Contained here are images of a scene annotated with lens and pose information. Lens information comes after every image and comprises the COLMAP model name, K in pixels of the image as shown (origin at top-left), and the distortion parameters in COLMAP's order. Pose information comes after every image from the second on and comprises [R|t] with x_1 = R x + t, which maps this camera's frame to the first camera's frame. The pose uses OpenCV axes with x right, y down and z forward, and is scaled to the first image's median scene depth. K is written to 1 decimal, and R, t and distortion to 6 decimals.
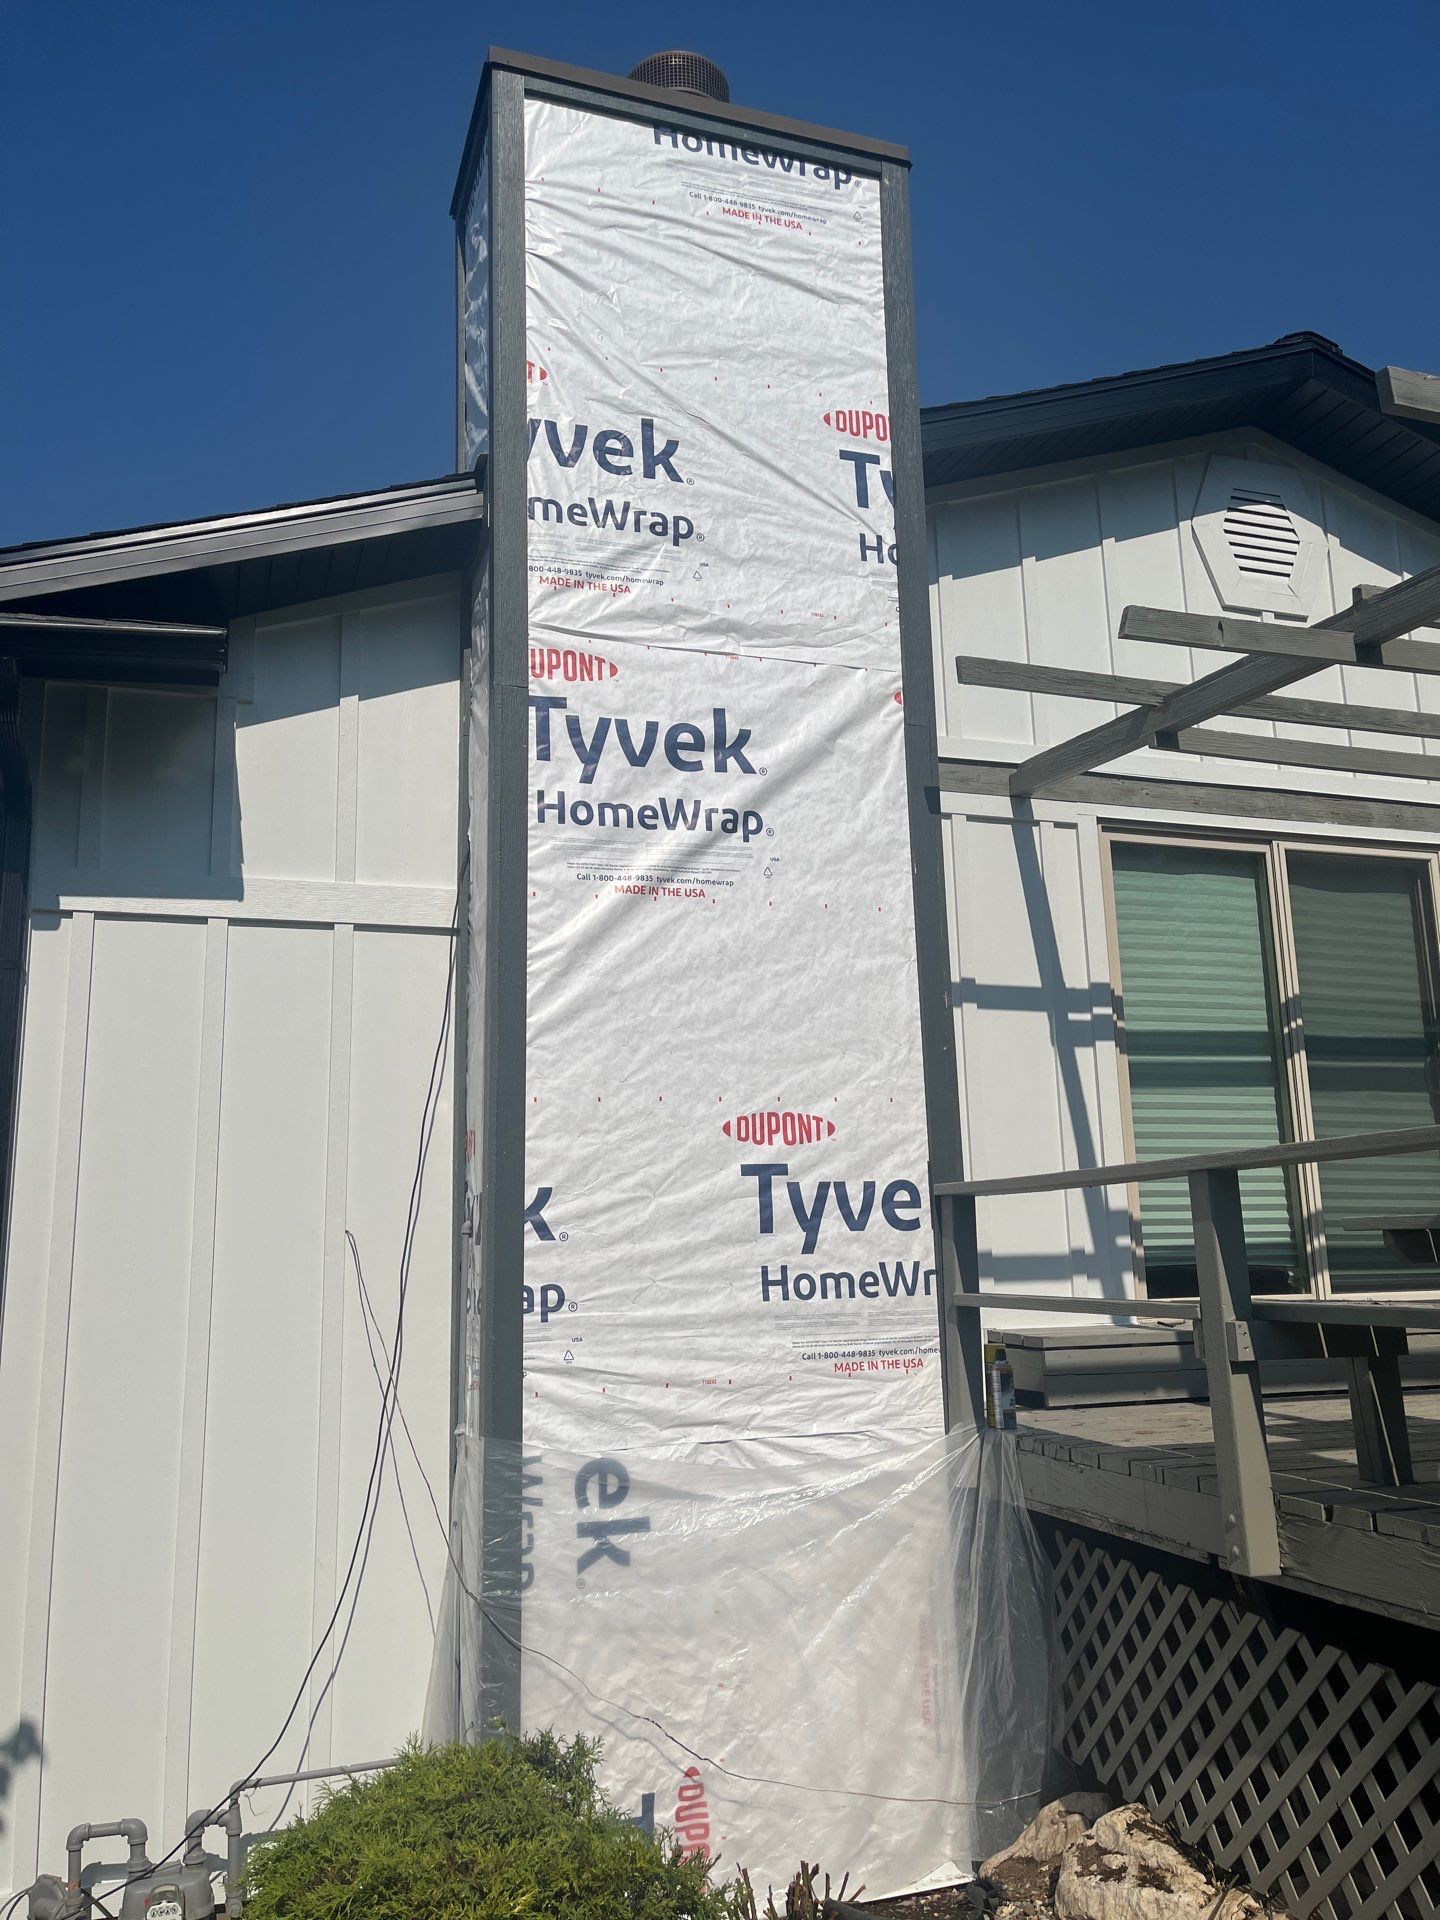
lens RADIAL K [[1467.4, 0, 713.9], [0, 1467.4, 964.3], [0, 0, 1]] dist [0.052398, -0.062522]
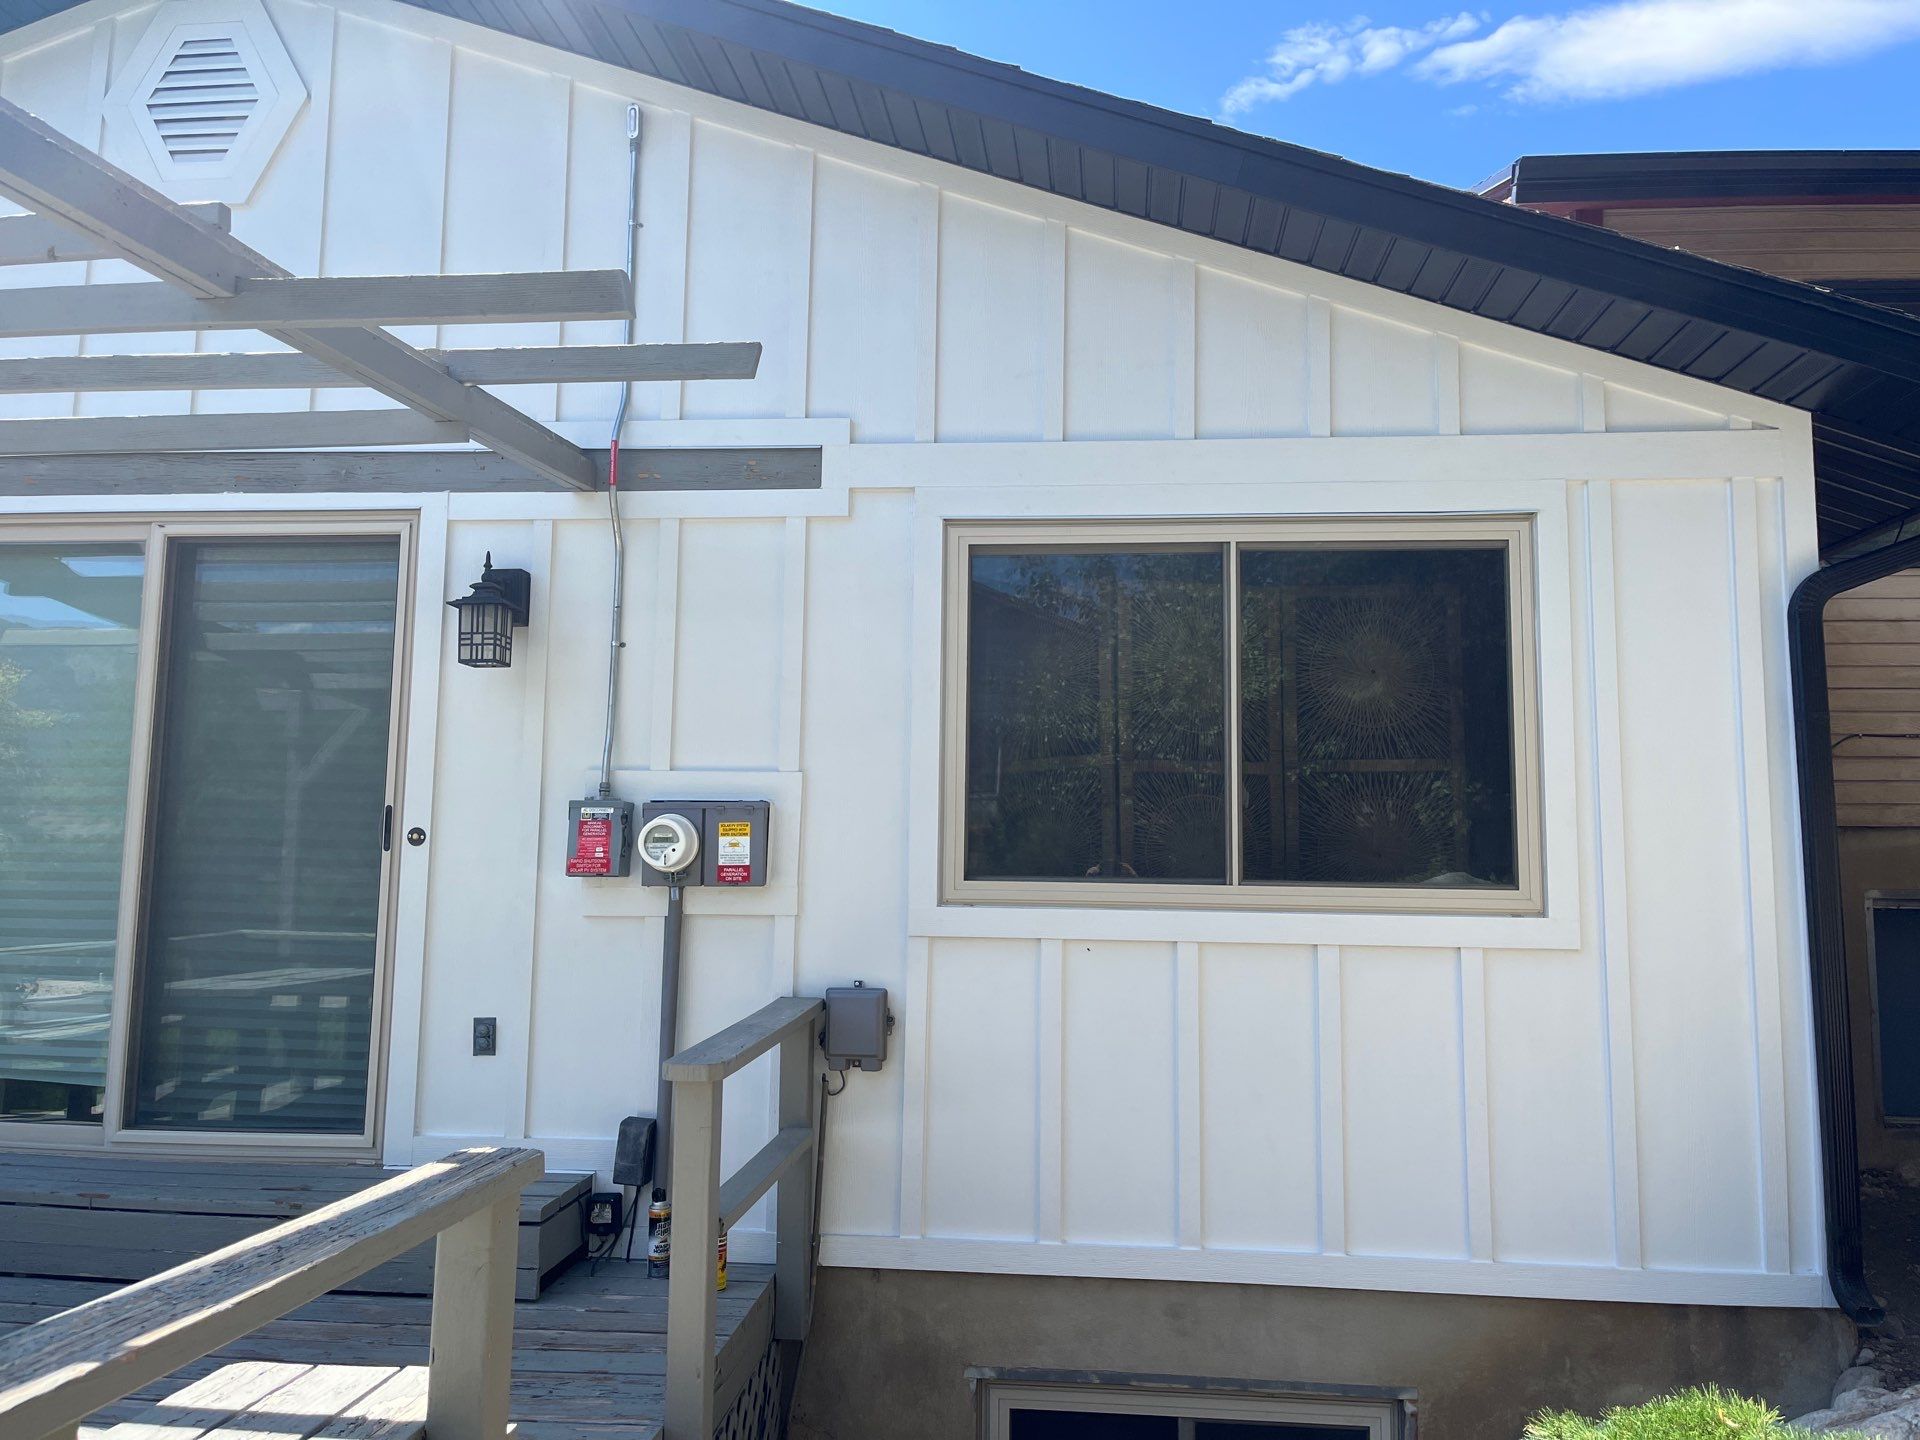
lens RADIAL K [[1467.4, 0, 973.6], [0, 1467.4, 714.1], [0, 0, 1]] dist [0.052398, -0.062522]
pose [[0.916474, -0.010580, -0.399954, 1.289800], [0.045394, 0.995945, 0.077670, -0.032983], [0.397510, -0.089338, 0.913238, 0.575940]]
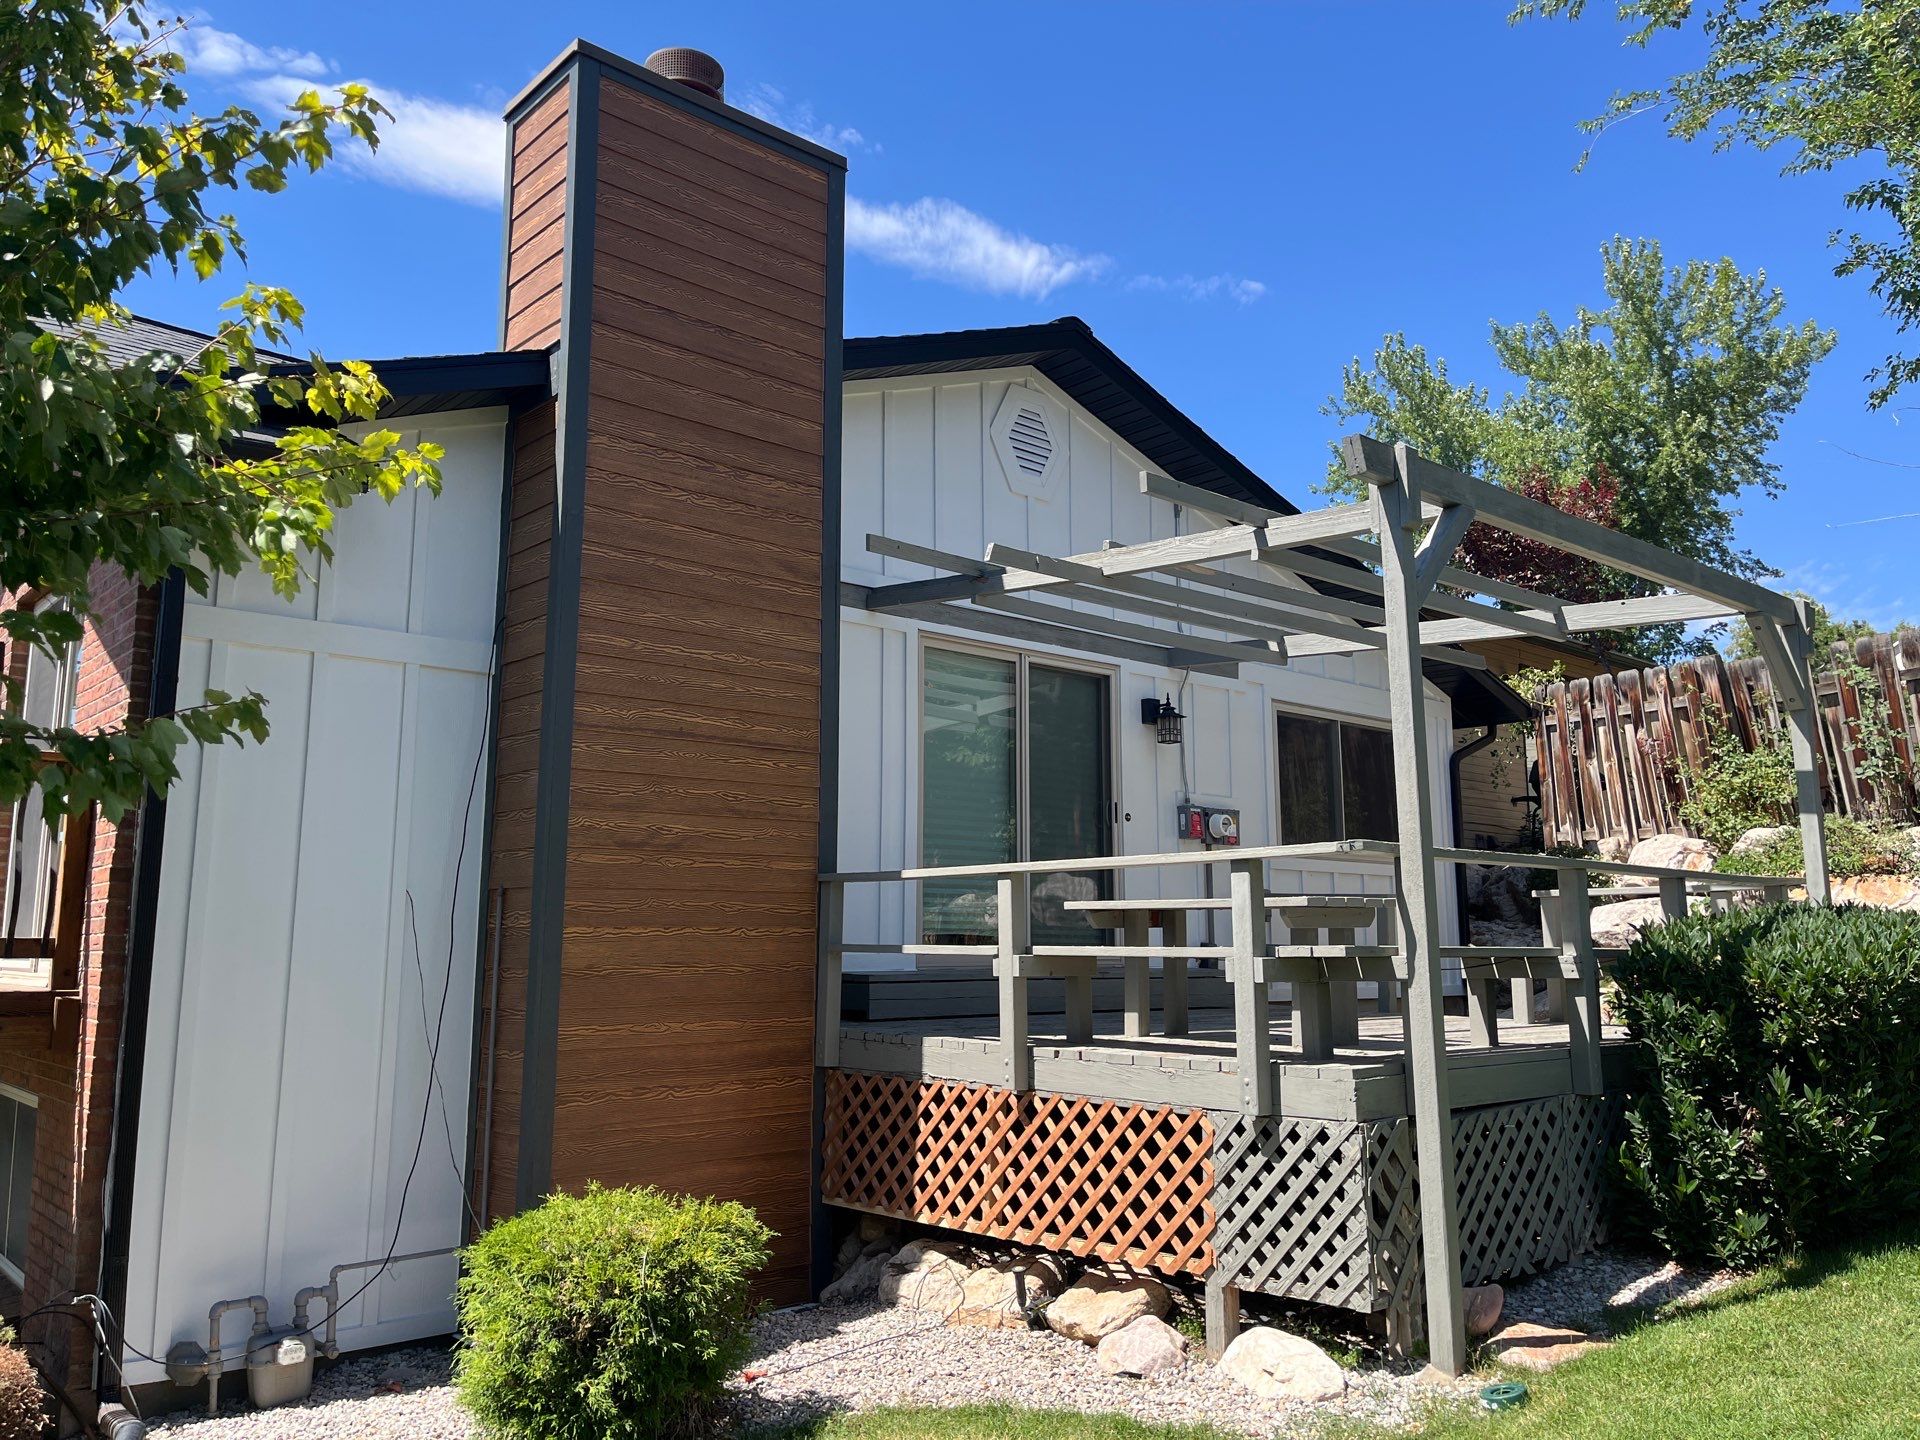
lens RADIAL K [[1467.4, 0, 954.3], [0, 1467.4, 710.5], [0, 0, 1]] dist [0.052398, -0.062522]
pose [[0.921025, 0.085784, 0.379940, -0.297215], [-0.100321, 0.994782, 0.018586, -0.057813], [-0.376363, -0.055234, 0.924824, -0.423962]]
